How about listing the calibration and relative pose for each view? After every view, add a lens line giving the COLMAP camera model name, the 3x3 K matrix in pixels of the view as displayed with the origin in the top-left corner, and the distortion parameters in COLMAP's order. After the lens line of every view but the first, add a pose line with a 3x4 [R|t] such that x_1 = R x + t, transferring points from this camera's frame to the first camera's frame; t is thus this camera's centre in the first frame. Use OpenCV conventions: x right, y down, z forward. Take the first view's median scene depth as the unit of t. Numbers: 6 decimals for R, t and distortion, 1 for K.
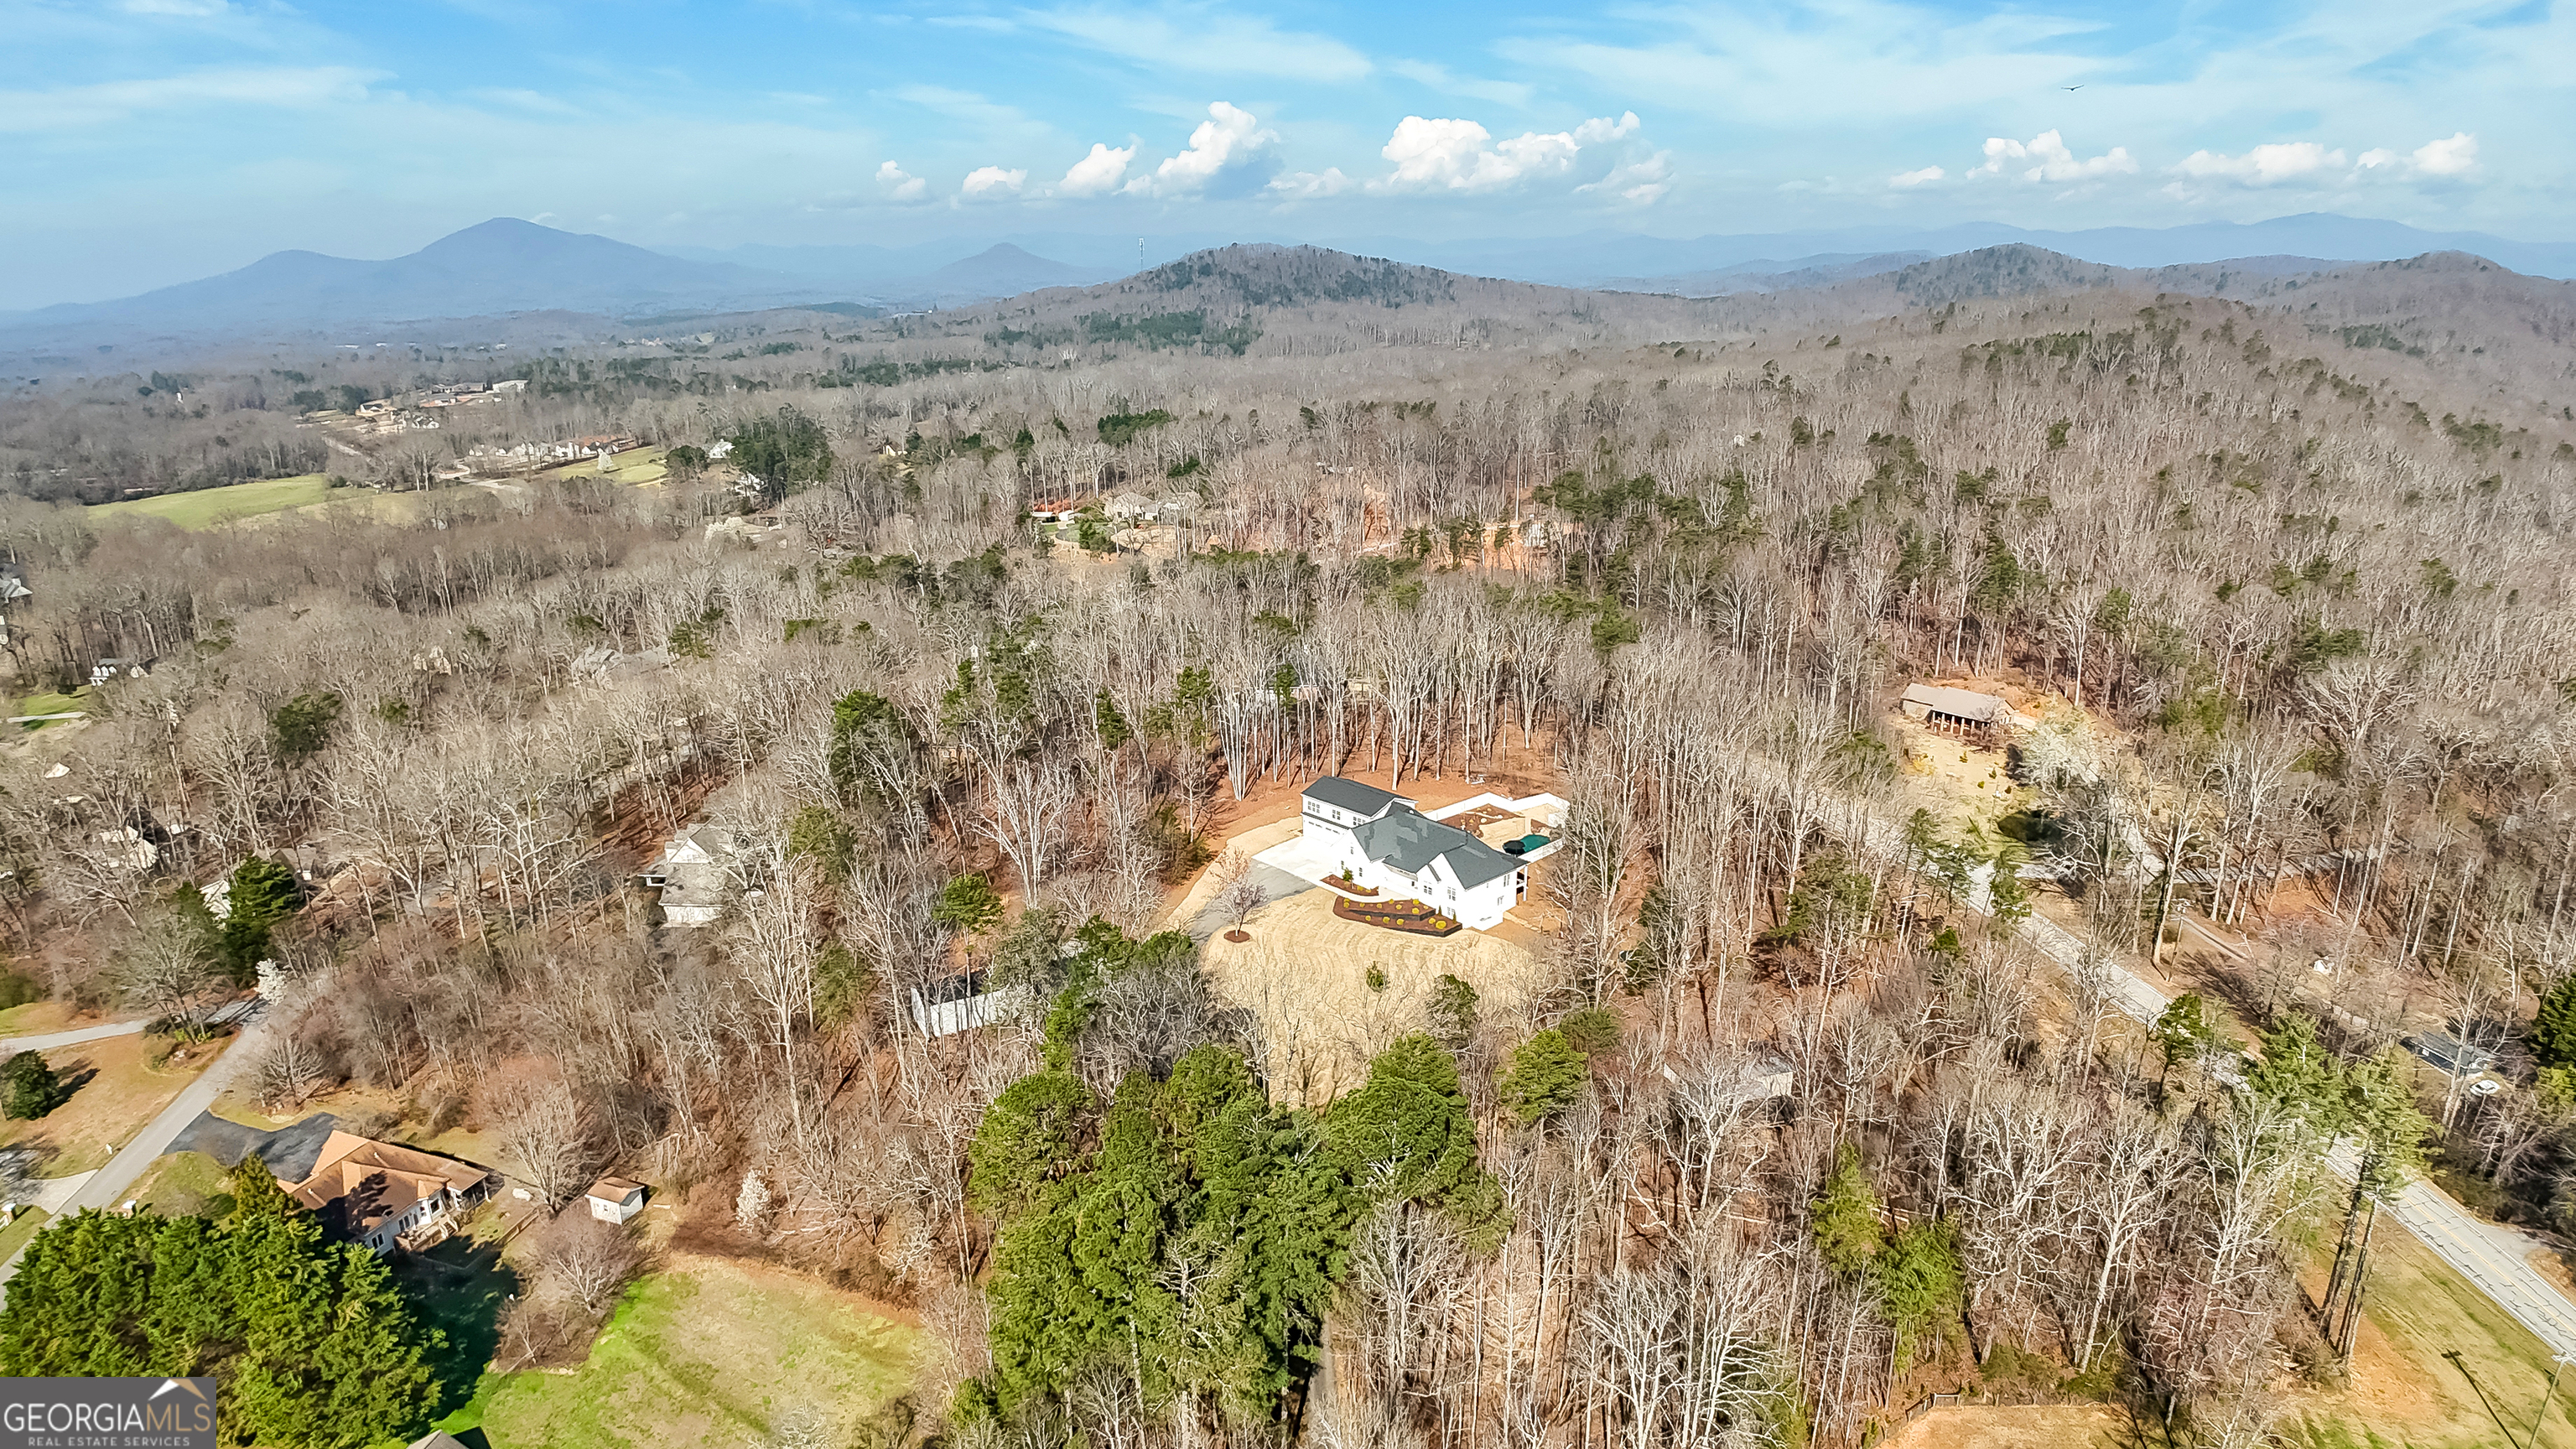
lens RADIAL K [[1576.8, 0, 1288.6], [0, 1576.8, 653.7], [0, 0, 1]] dist [-0.097166, 0.012091]
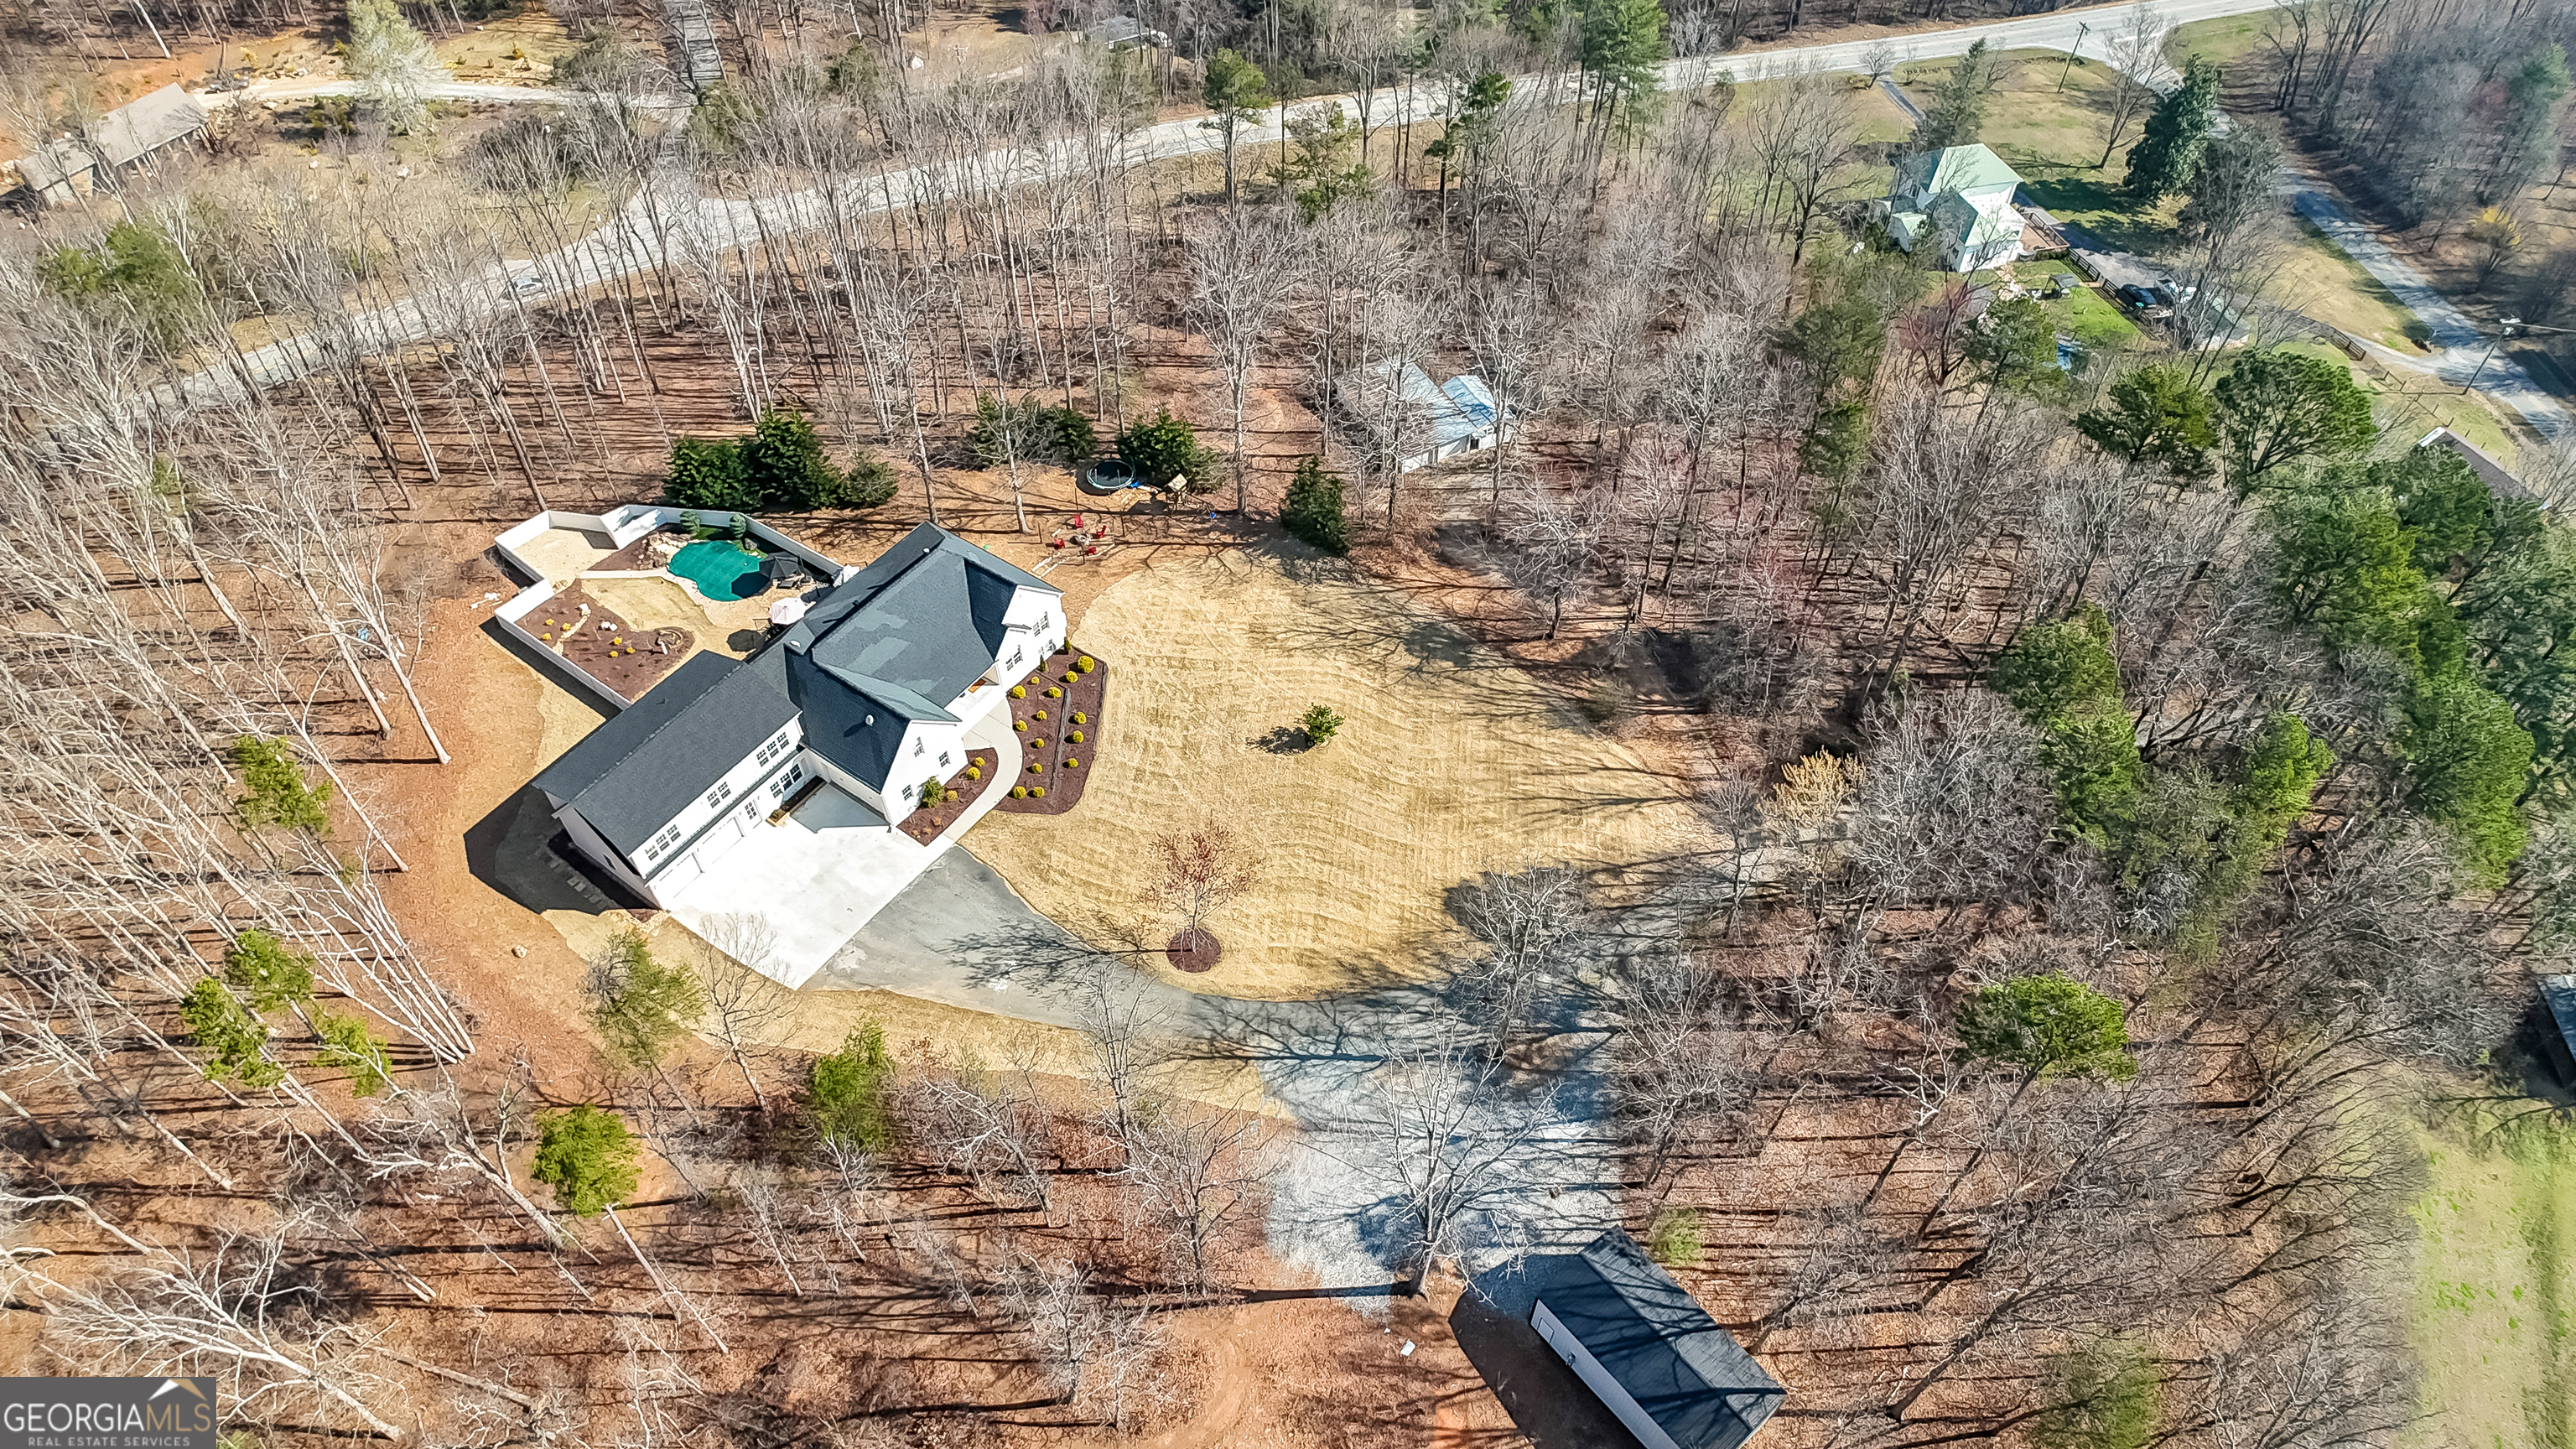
lens RADIAL K [[1613.1, 0, 1278.4], [0, 1613.1, 661.7], [0, 0, 1]] dist [-0.100635, -0.001055]
pose [[-0.189316, -0.701748, 0.686811, -0.386955], [0.254866, 0.640369, 0.724549, -0.286380], [-0.948263, 0.312214, 0.057620, 1.095577]]
